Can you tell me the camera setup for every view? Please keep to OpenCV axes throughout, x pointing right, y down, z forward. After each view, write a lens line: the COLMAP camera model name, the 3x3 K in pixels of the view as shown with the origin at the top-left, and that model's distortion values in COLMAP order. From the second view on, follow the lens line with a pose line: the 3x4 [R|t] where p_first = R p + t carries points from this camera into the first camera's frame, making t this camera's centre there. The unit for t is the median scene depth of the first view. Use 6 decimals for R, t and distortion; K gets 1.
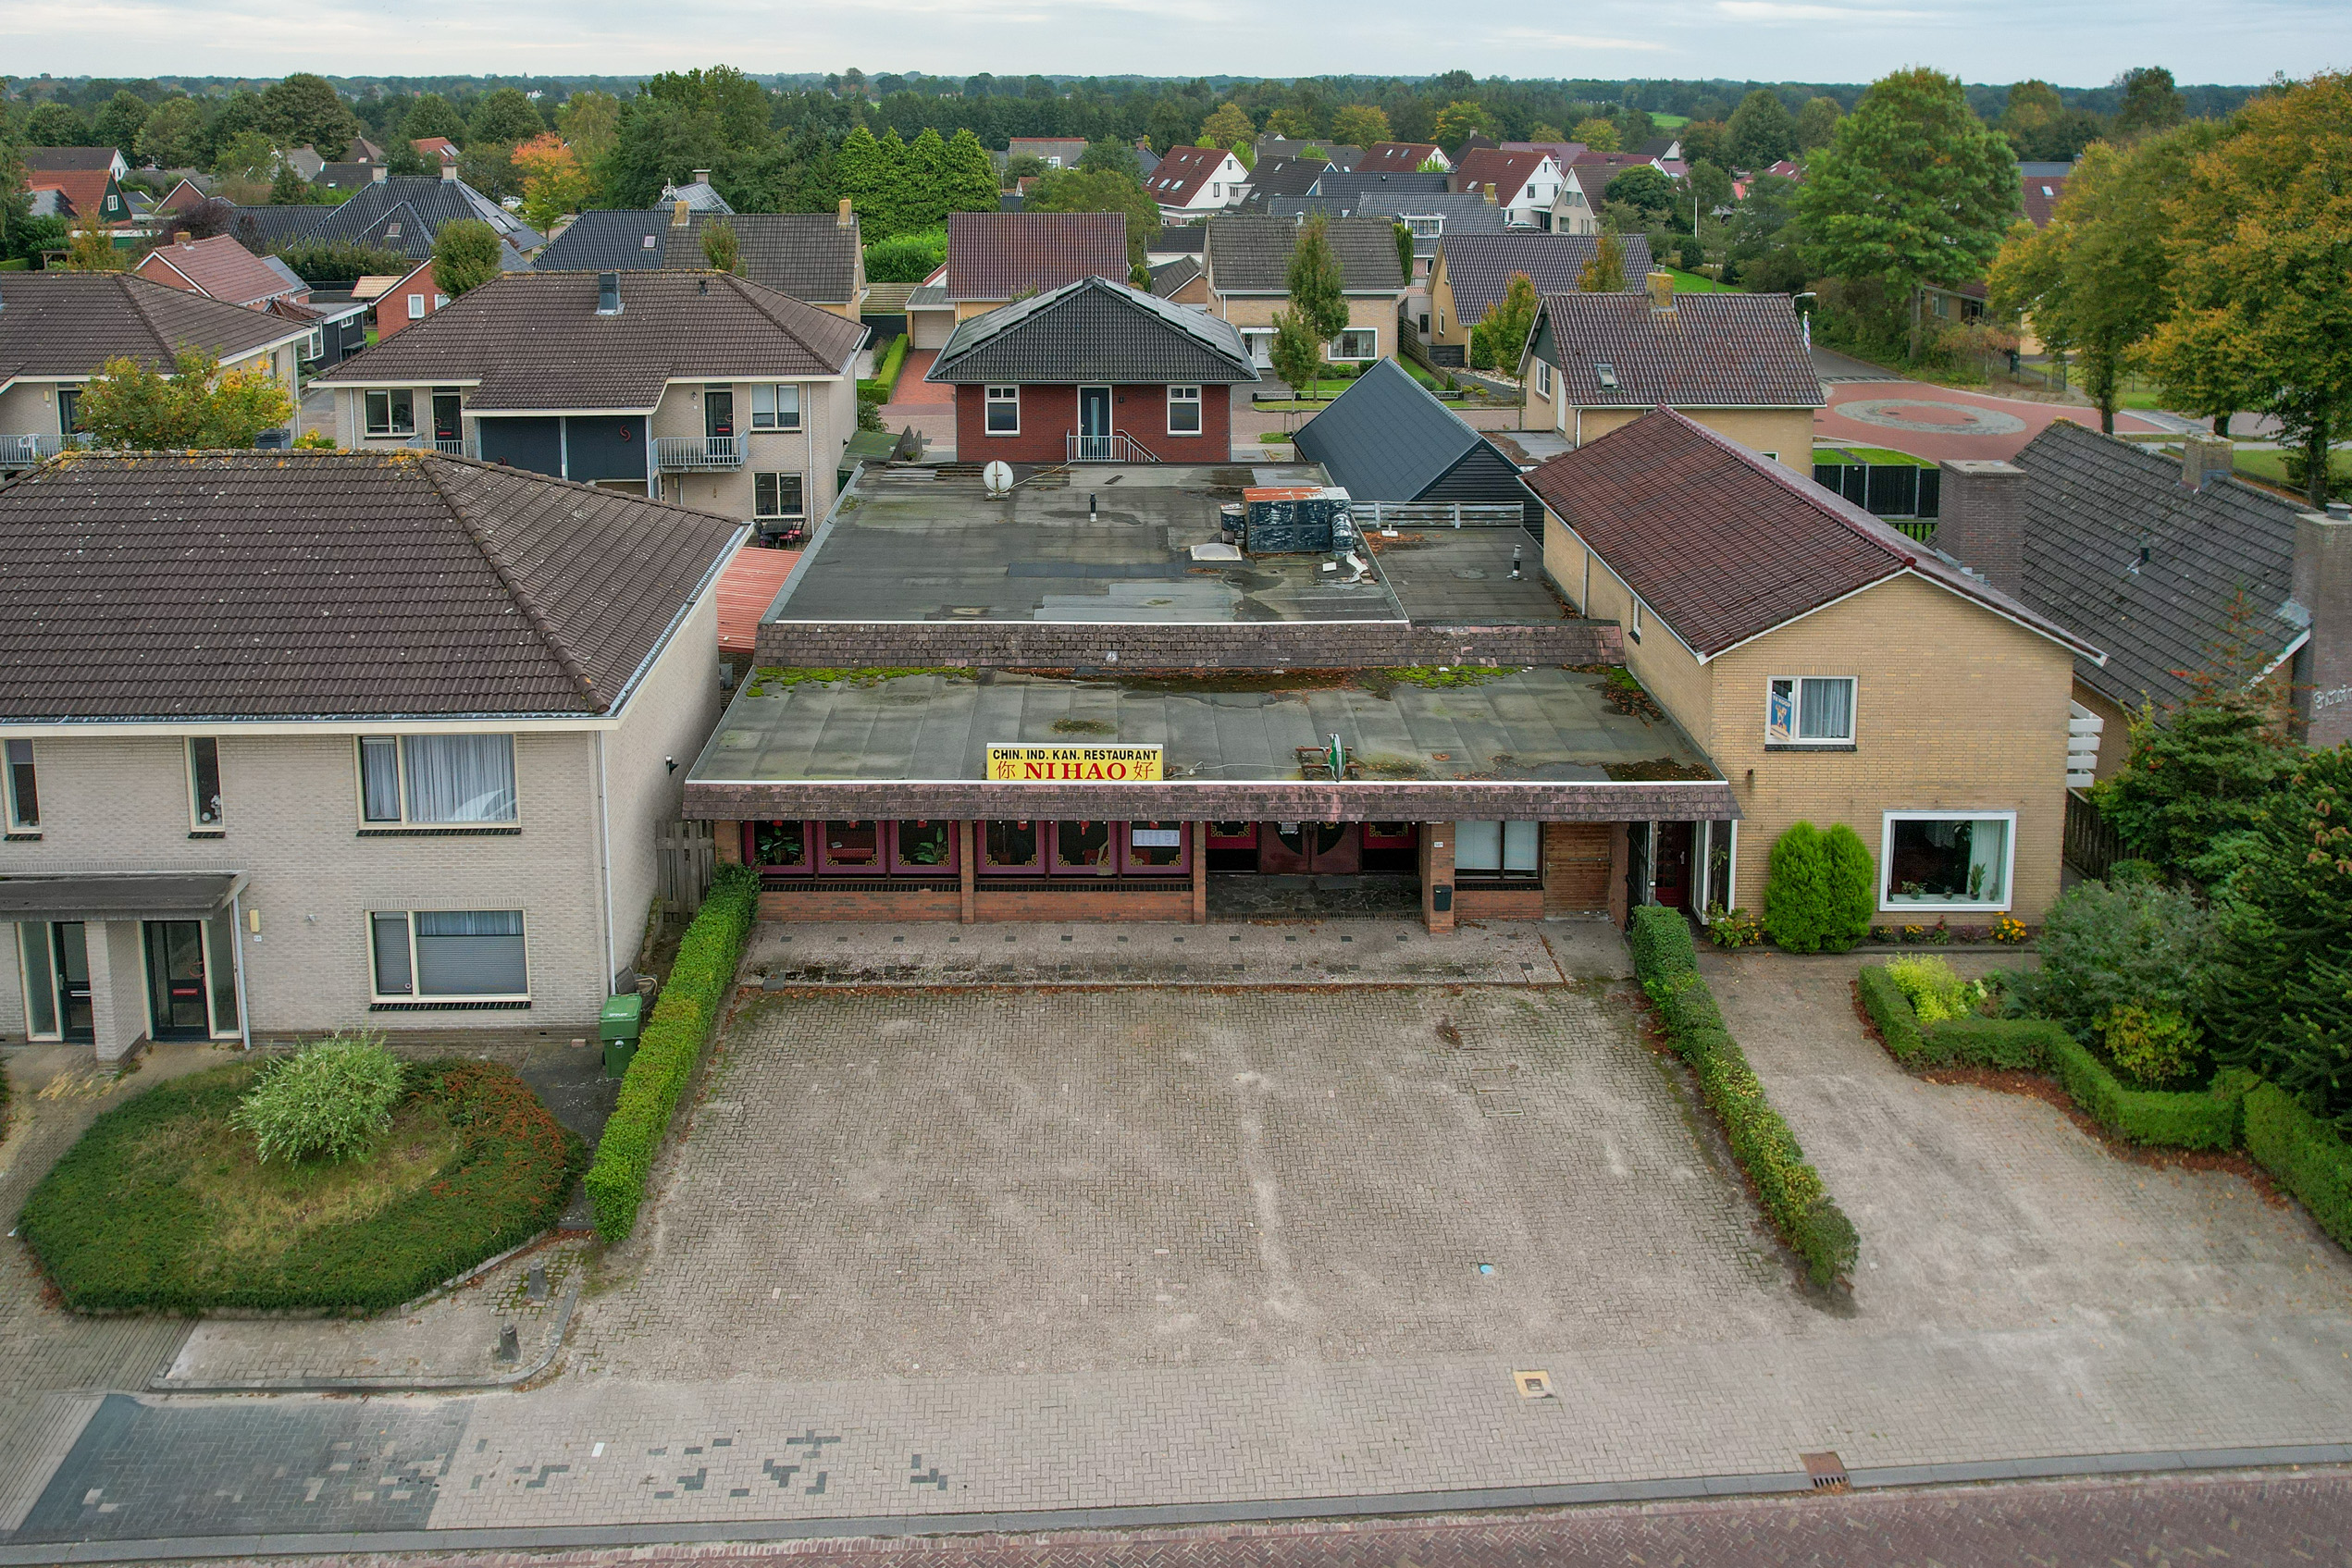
lens RADIAL K [[1754.1, 0, 1142.1], [0, 1754.1, 289.8], [0, 0, 1]] dist [-0.024749, 0.001104]
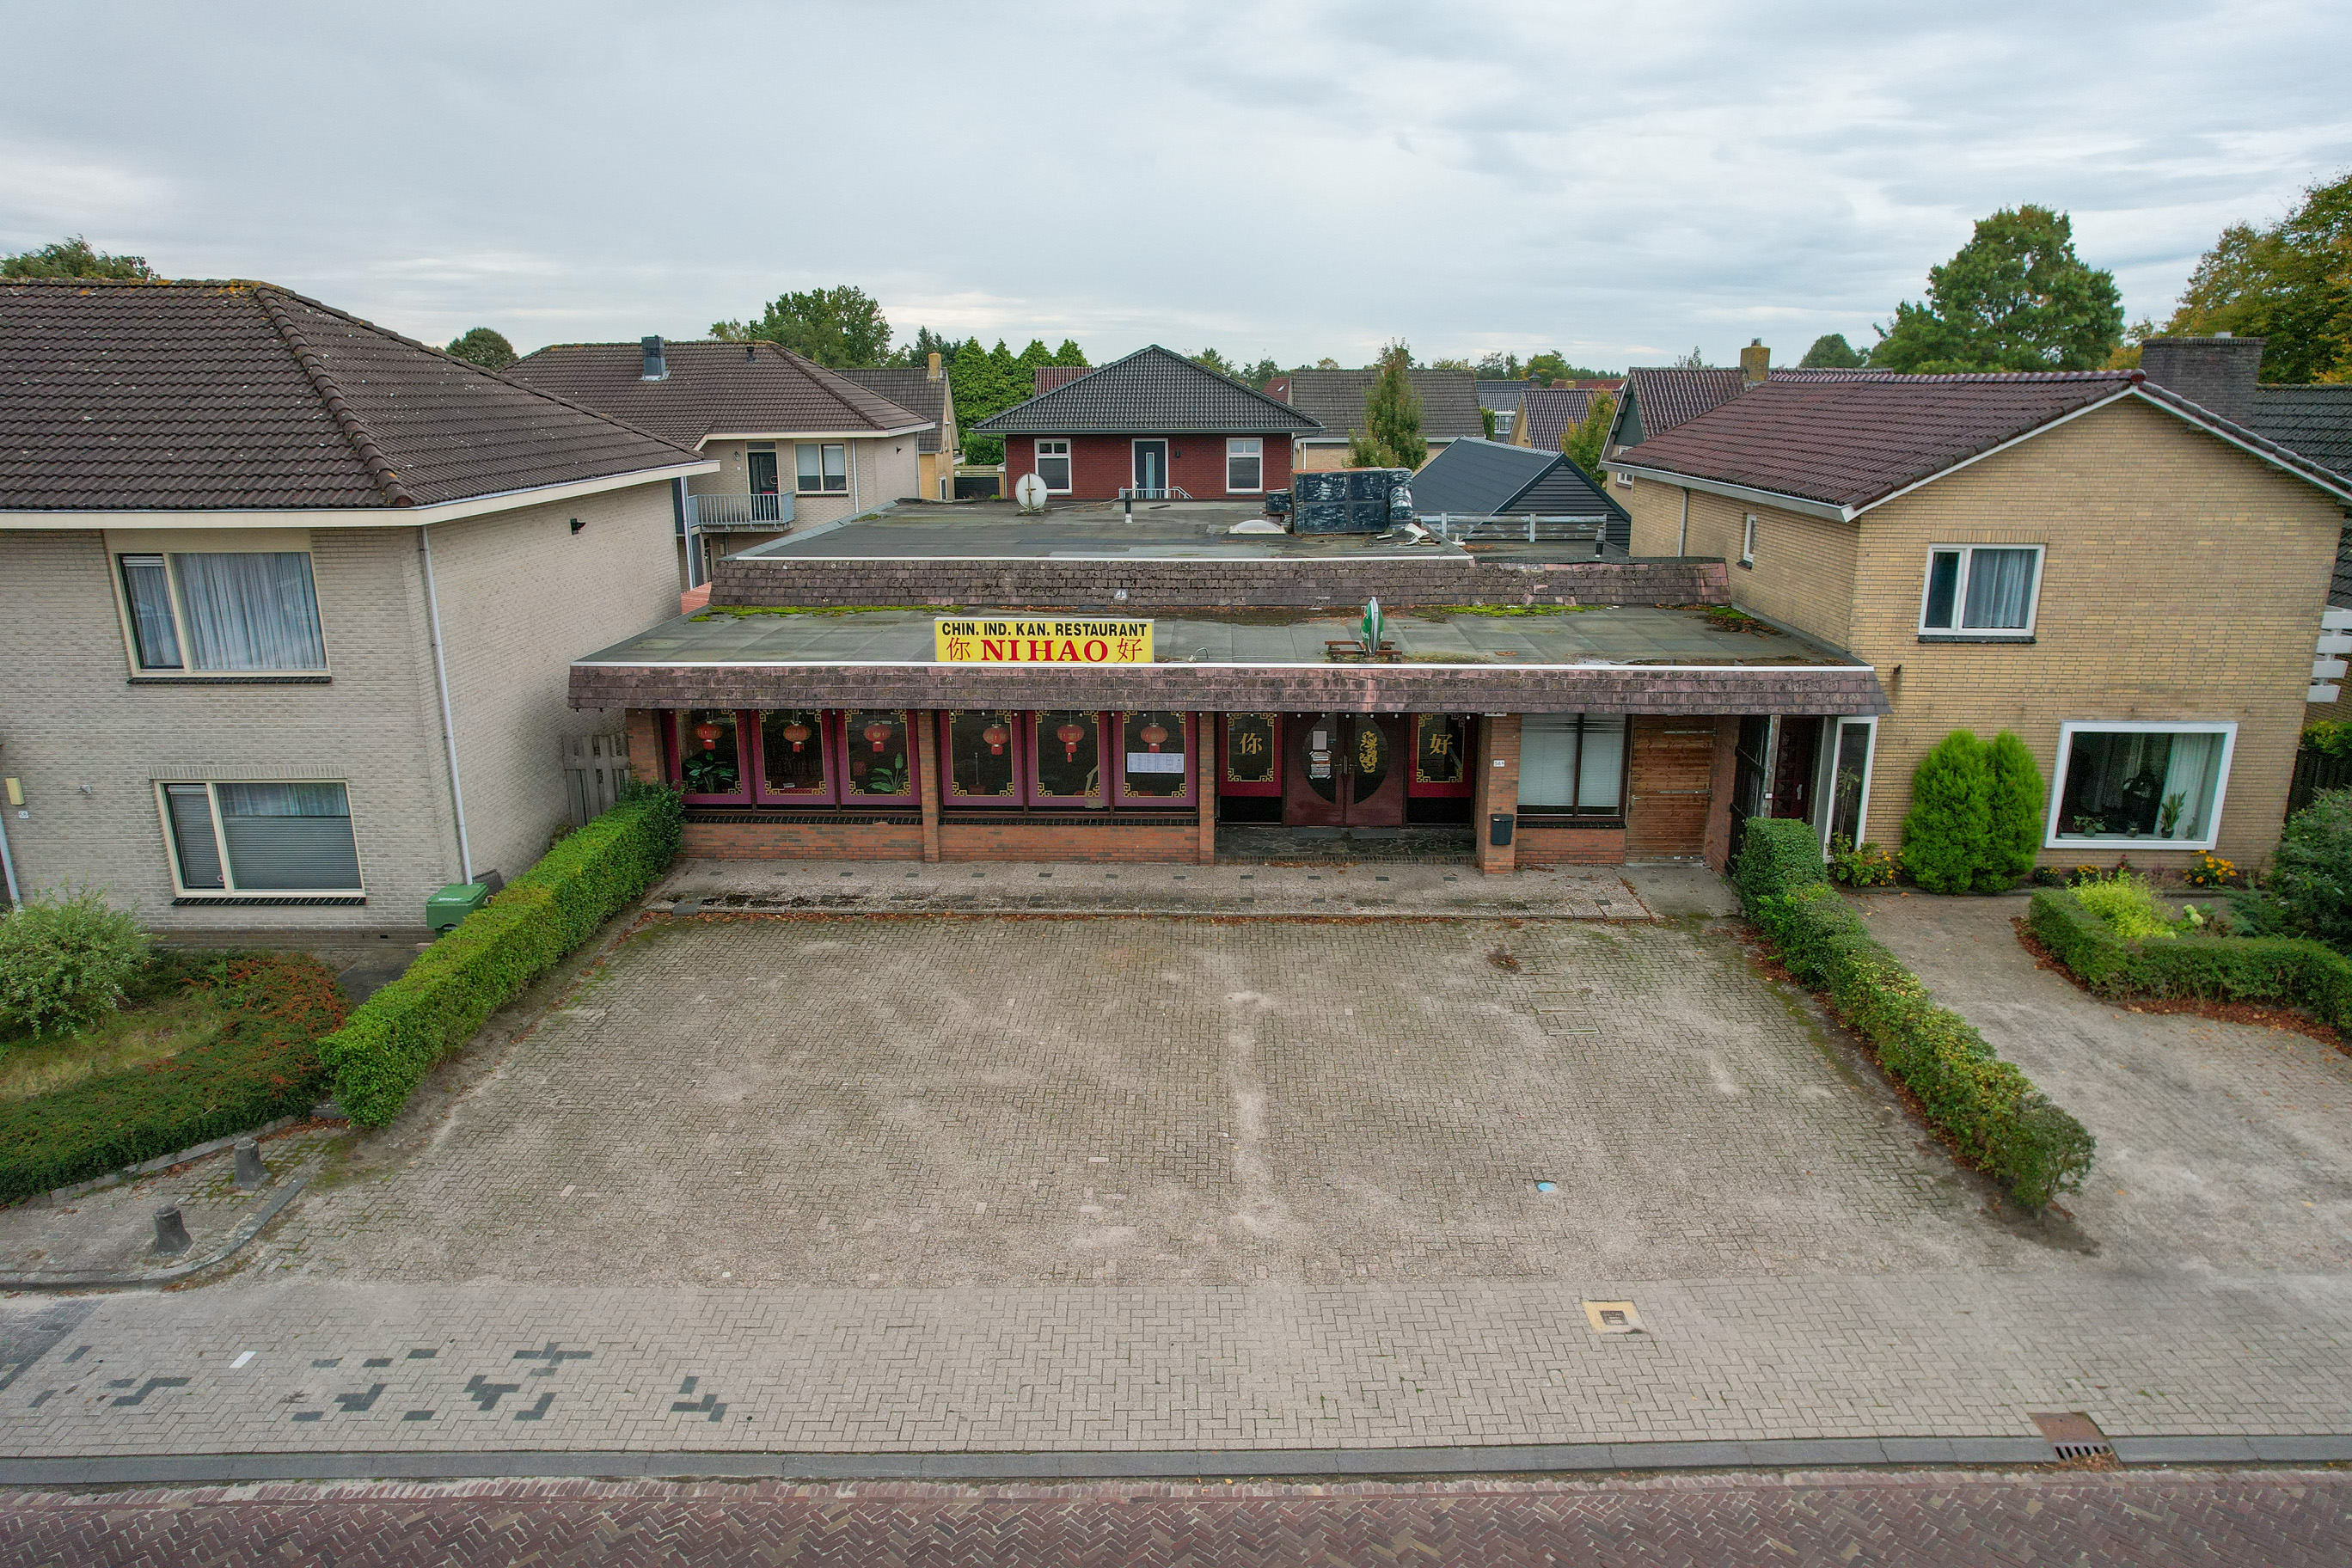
lens RADIAL K [[1512.9, 0, 1192.7], [0, 1512.9, 820.3], [0, 0, 1]] dist [-0.078807, 0.083882]
pose [[0.999145, 0.013681, -0.039003, 0.065532], [-0.007474, 0.987880, 0.155041, 0.280220], [0.040651, -0.154617, 0.987138, 0.357907]]
